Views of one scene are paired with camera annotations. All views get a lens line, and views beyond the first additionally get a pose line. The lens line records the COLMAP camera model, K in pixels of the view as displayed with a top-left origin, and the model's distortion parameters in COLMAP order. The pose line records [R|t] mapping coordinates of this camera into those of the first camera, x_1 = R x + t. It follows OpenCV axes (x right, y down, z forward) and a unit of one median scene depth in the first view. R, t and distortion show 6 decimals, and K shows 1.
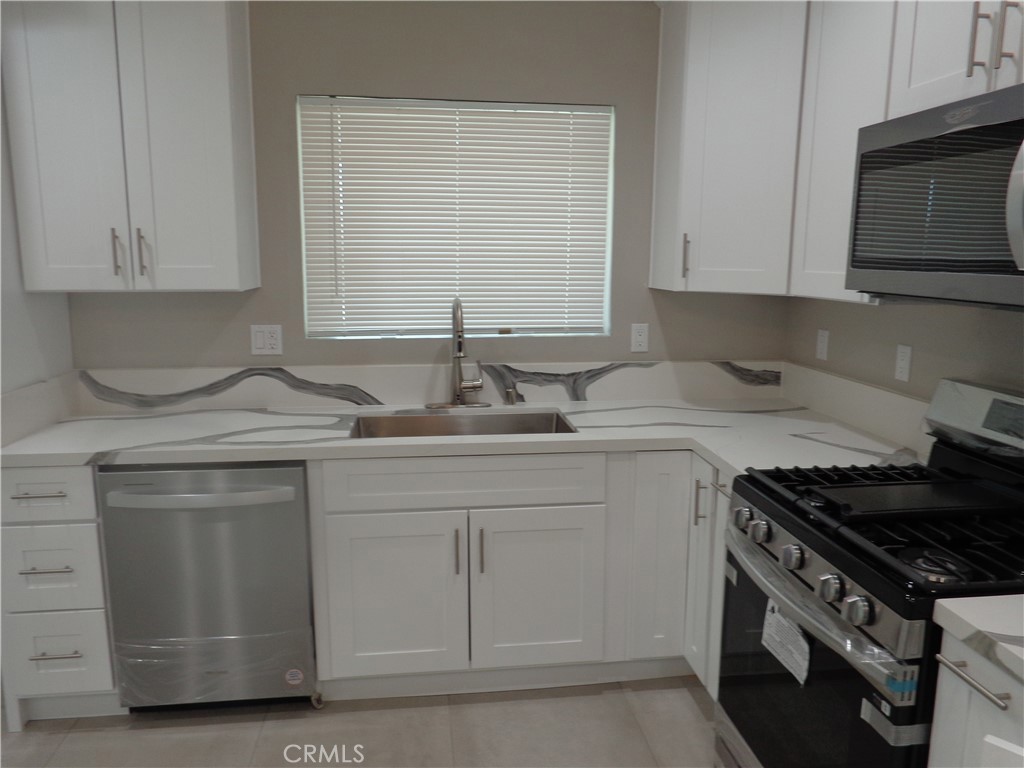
lens RADIAL K [[759.2, 0, 512.9], [0, 759.2, 382.1], [0, 0, 1]] dist [-0.007234, -0.000821]
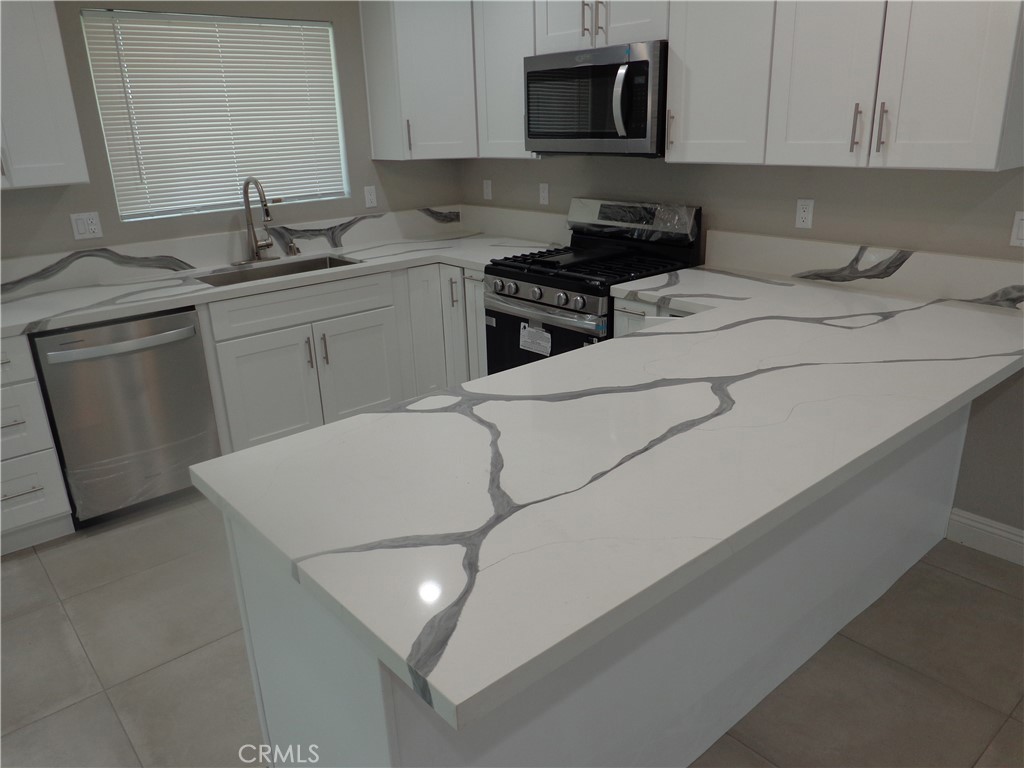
lens RADIAL K [[759.2, 0, 510.4], [0, 759.2, 384.8], [0, 0, 1]] dist [-0.007234, -0.000821]
pose [[0.836268, -0.213781, 0.504929, -0.448129], [0.129406, 0.971800, 0.197125, 0.040615], [-0.532832, -0.099508, 0.840350, -0.391714]]
